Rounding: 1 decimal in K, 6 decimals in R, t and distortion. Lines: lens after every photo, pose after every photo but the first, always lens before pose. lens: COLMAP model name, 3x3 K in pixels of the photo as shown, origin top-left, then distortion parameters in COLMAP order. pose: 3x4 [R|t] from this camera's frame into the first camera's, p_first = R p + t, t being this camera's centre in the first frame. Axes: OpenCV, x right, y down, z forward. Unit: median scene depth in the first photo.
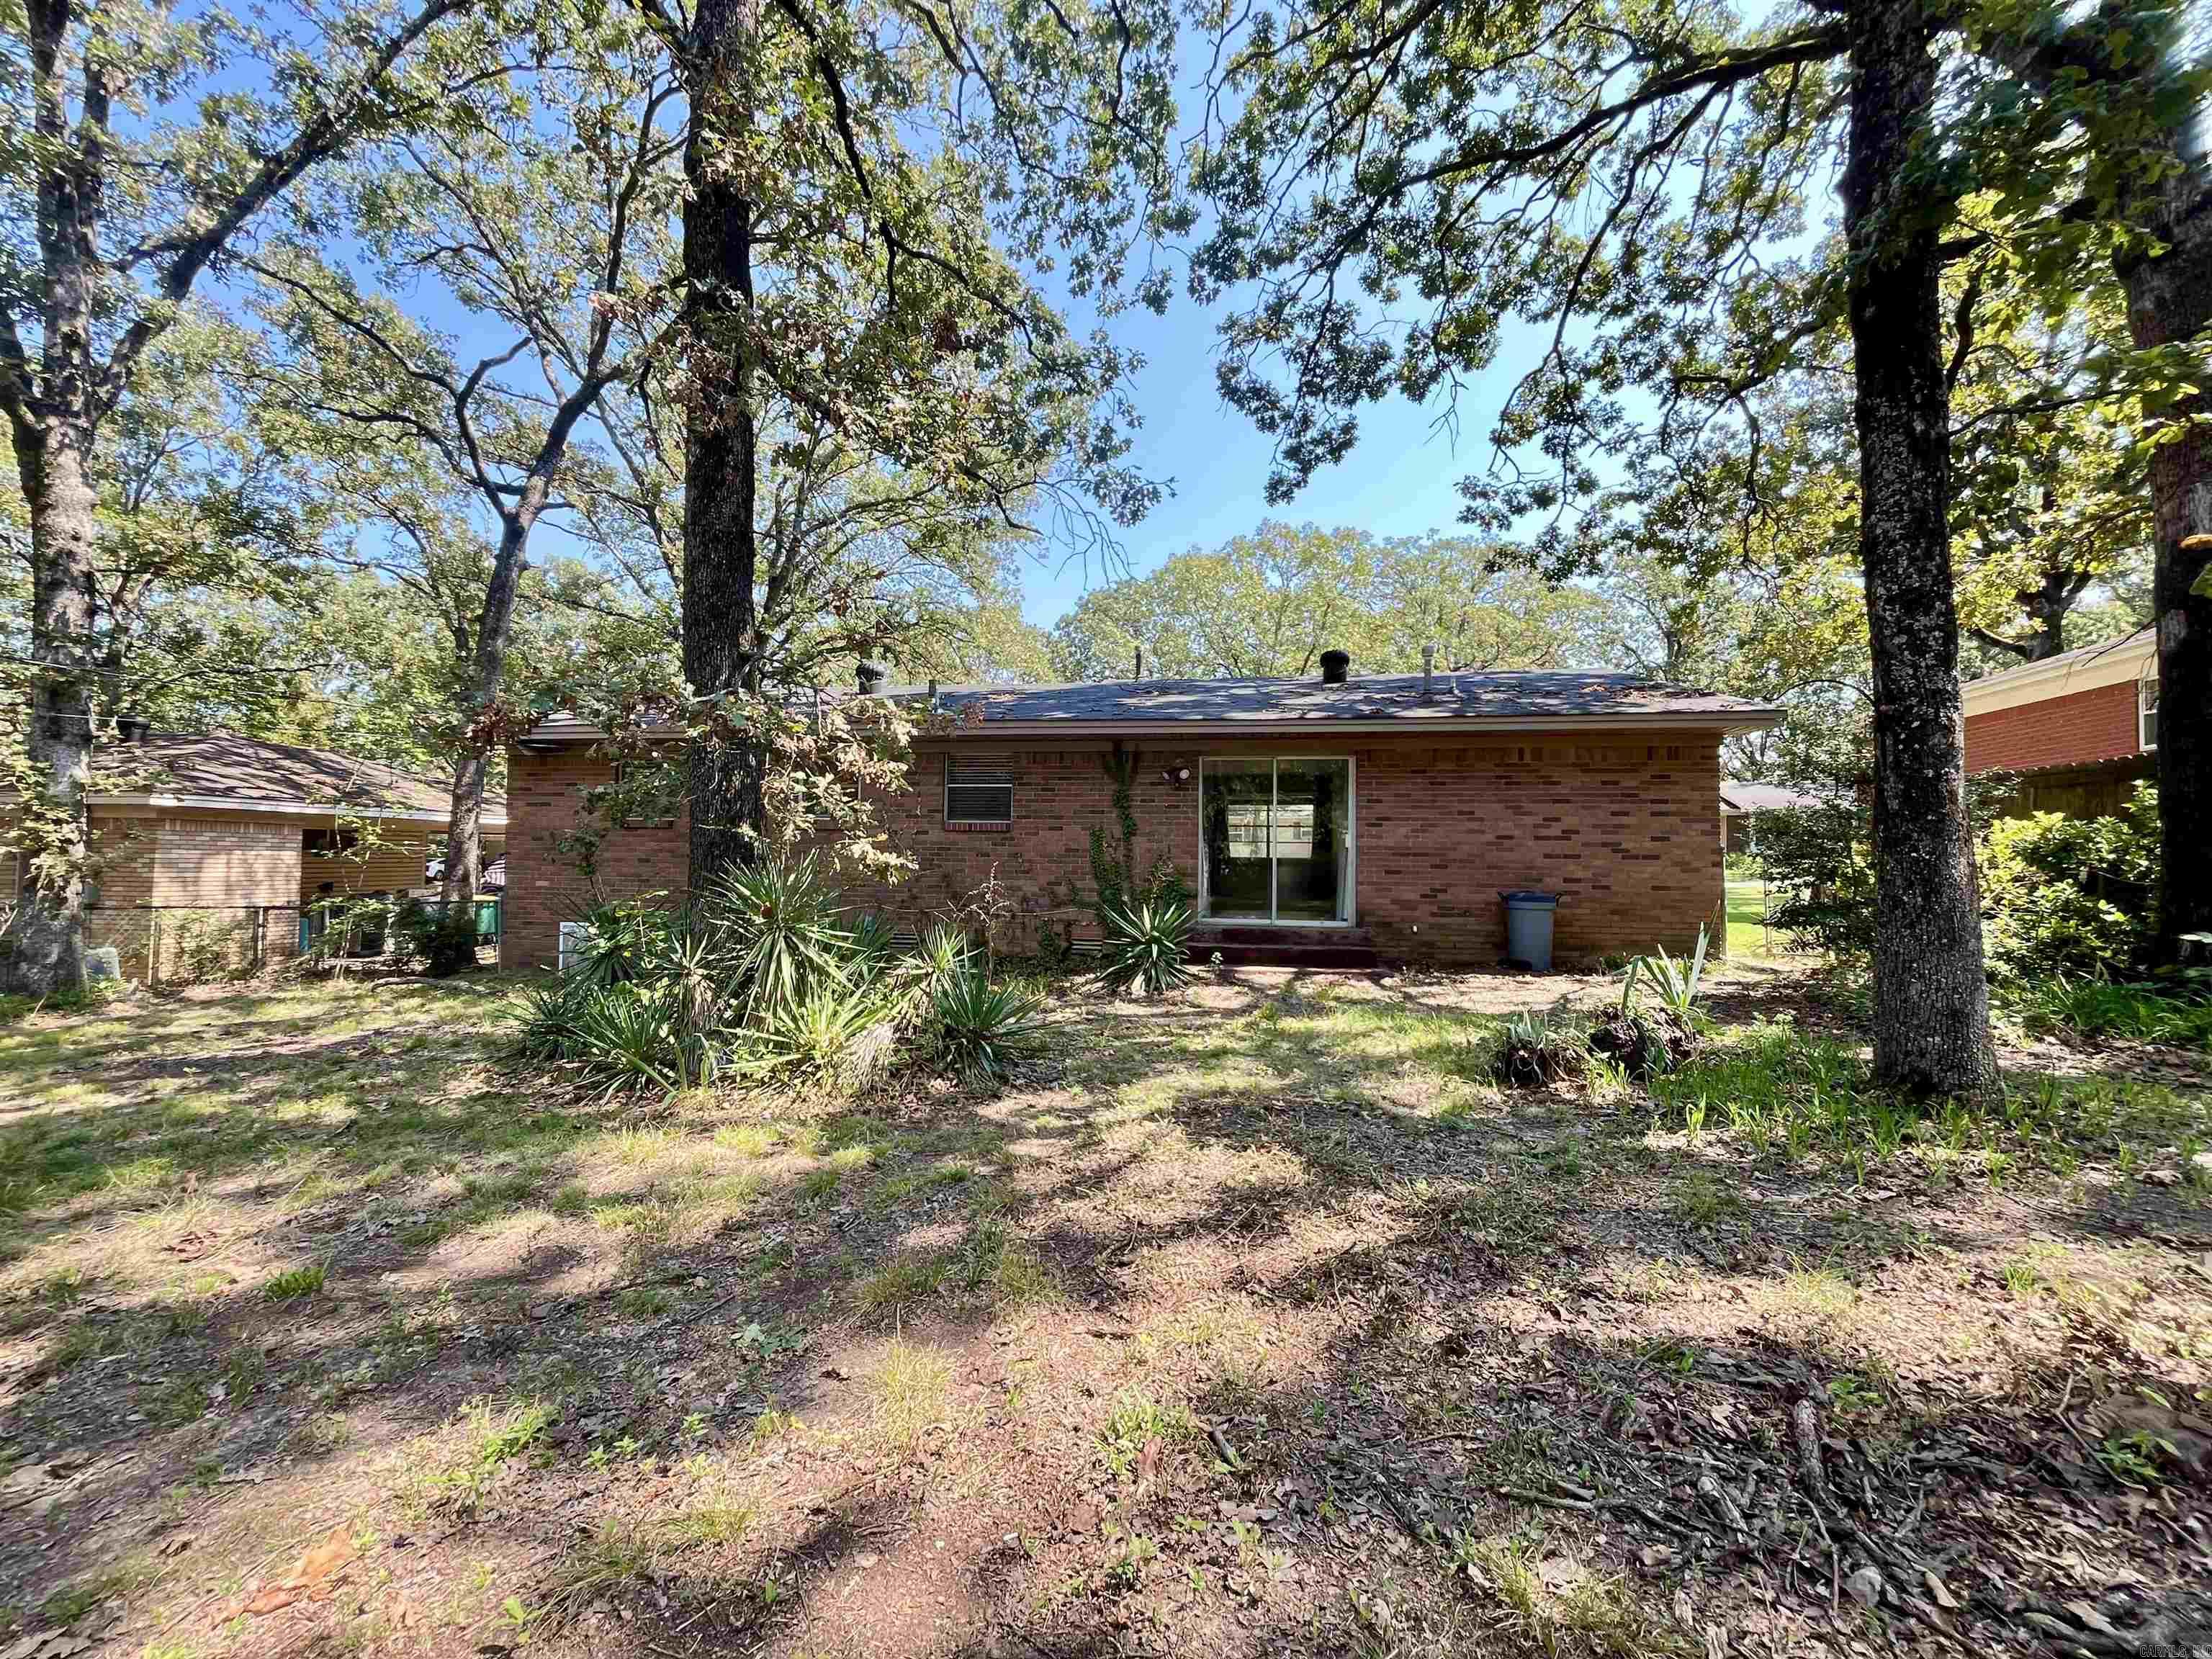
lens RADIAL K [[894.8, 0, 1106.0], [0, 894.8, 829.5], [0, 0, 1]] dist [-0.003781, -0.000319]
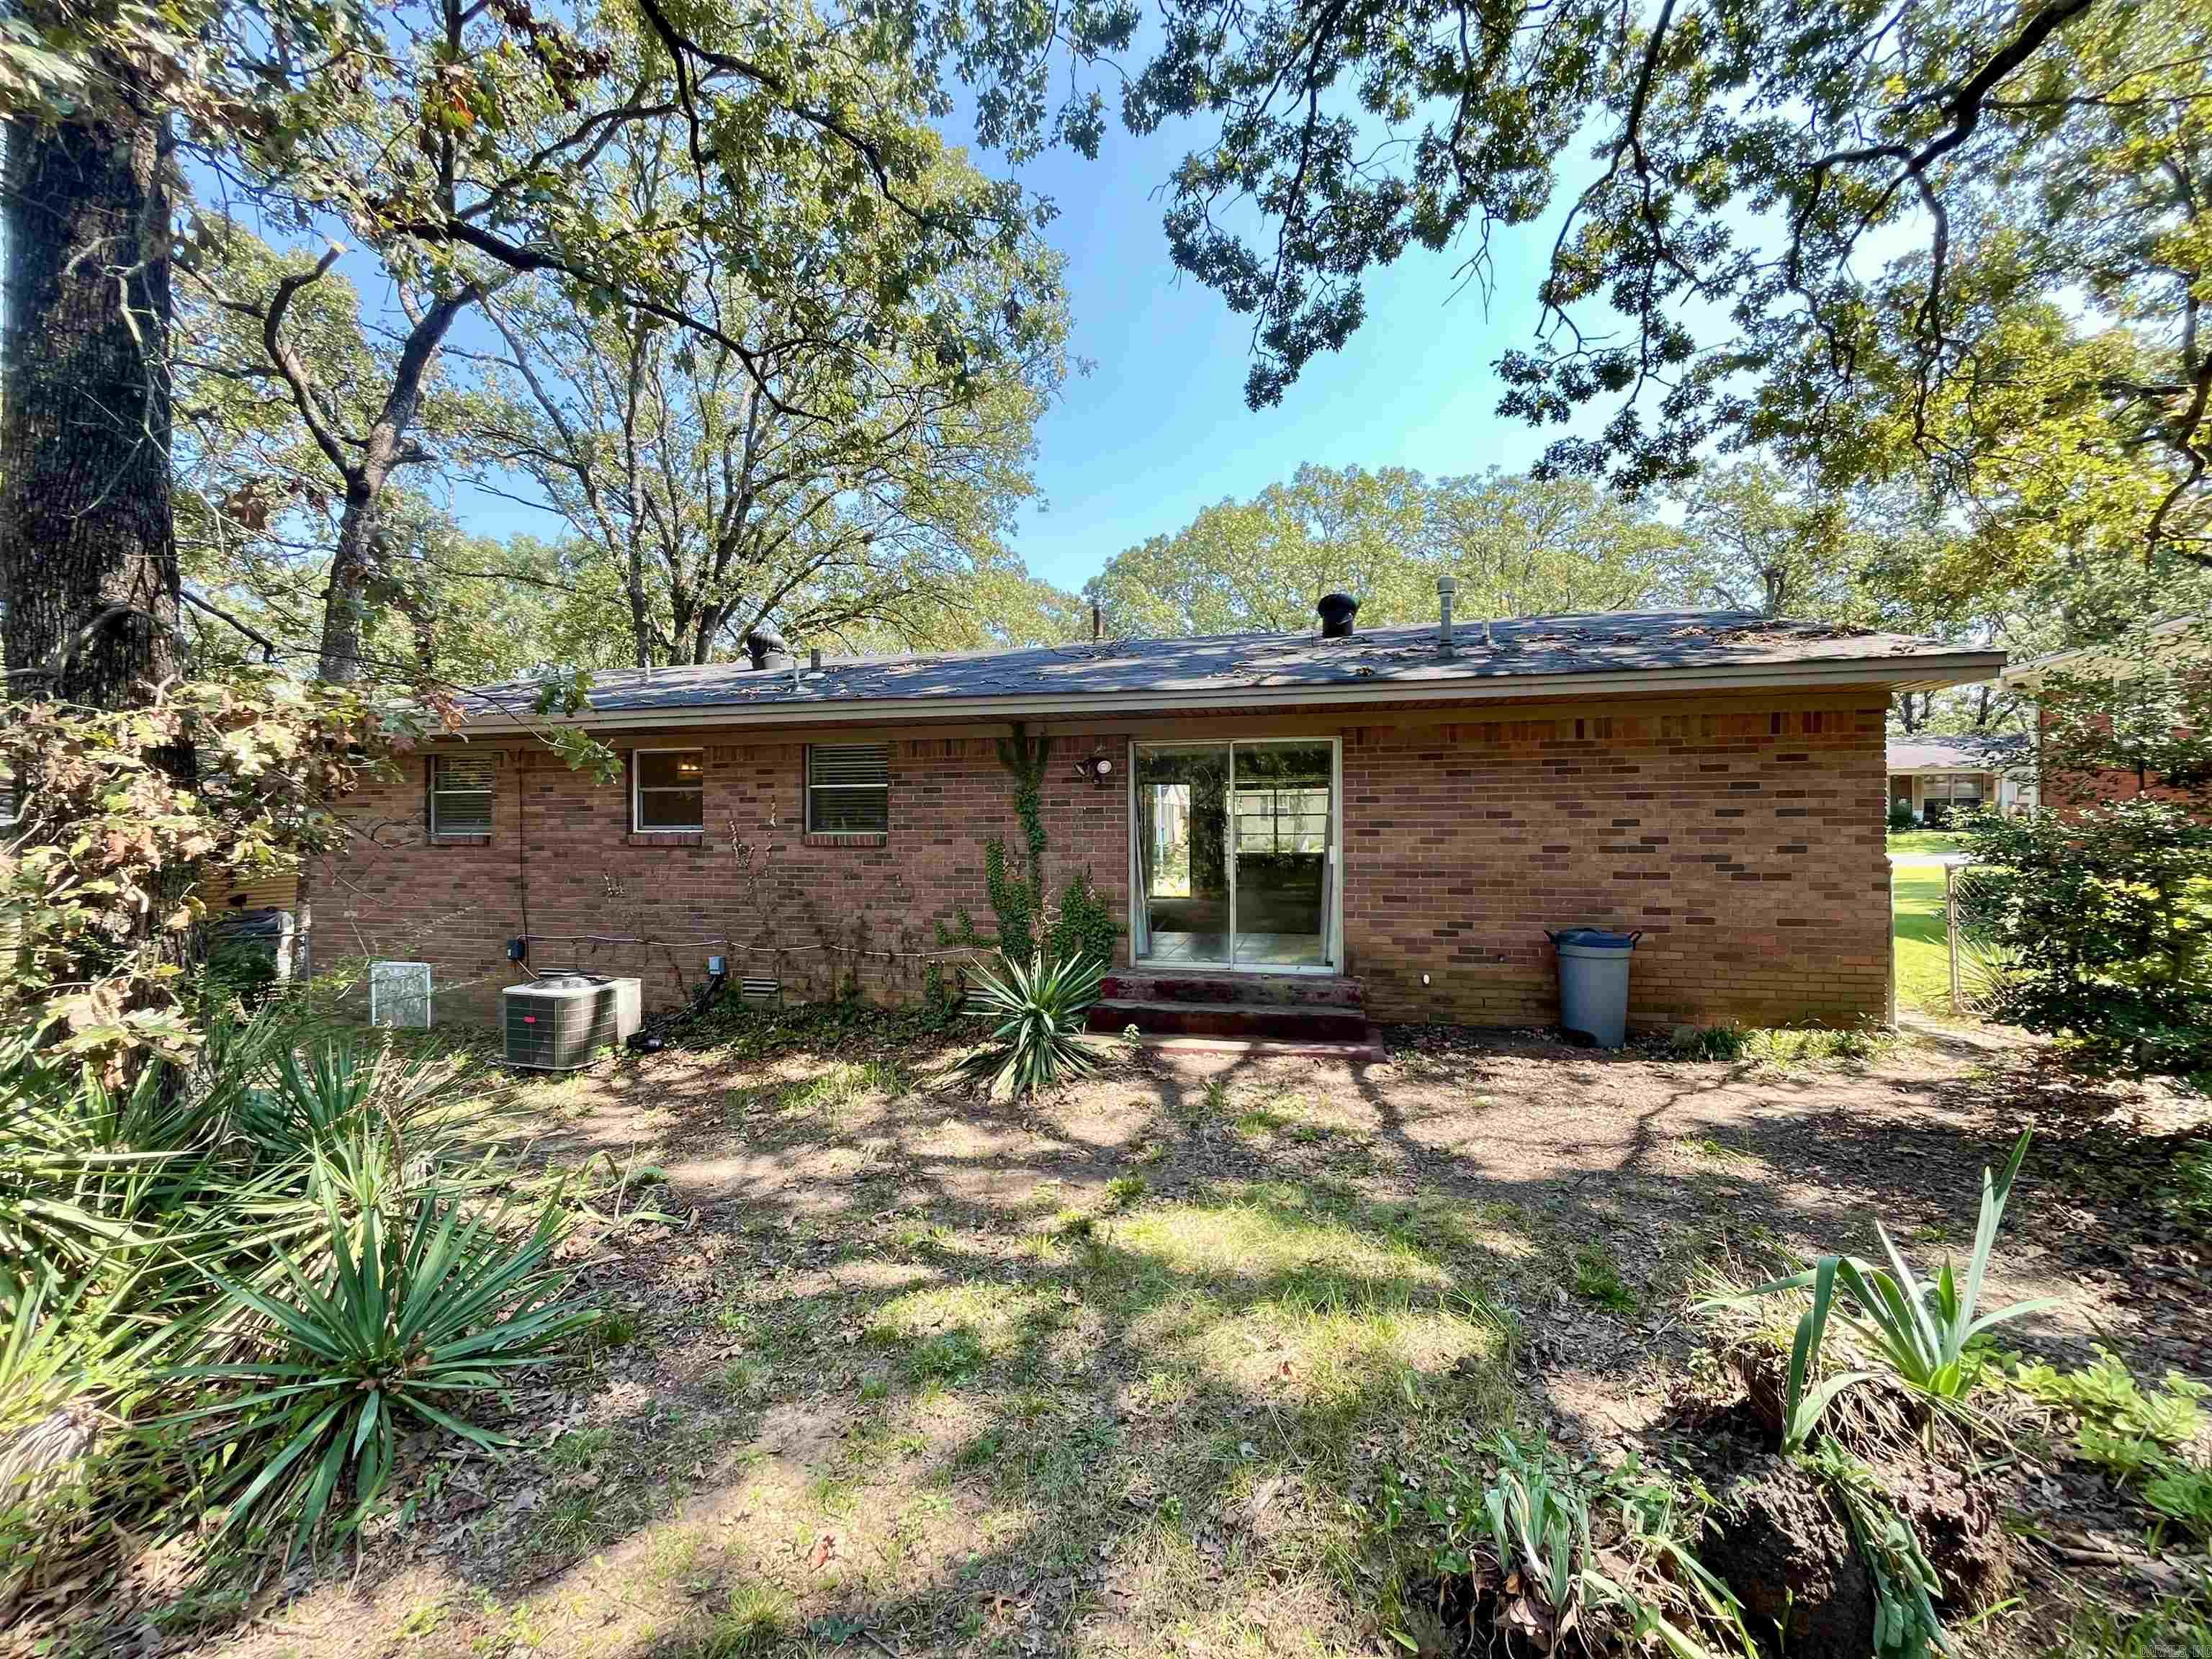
lens RADIAL K [[894.8, 0, 1106.0], [0, 894.8, 829.5], [0, 0, 1]] dist [-0.003781, -0.000319]
pose [[0.997375, -0.018310, -0.070055, 0.118005], [0.020651, 0.999247, 0.032838, -0.029653], [0.069401, -0.034199, 0.997003, 0.228523]]
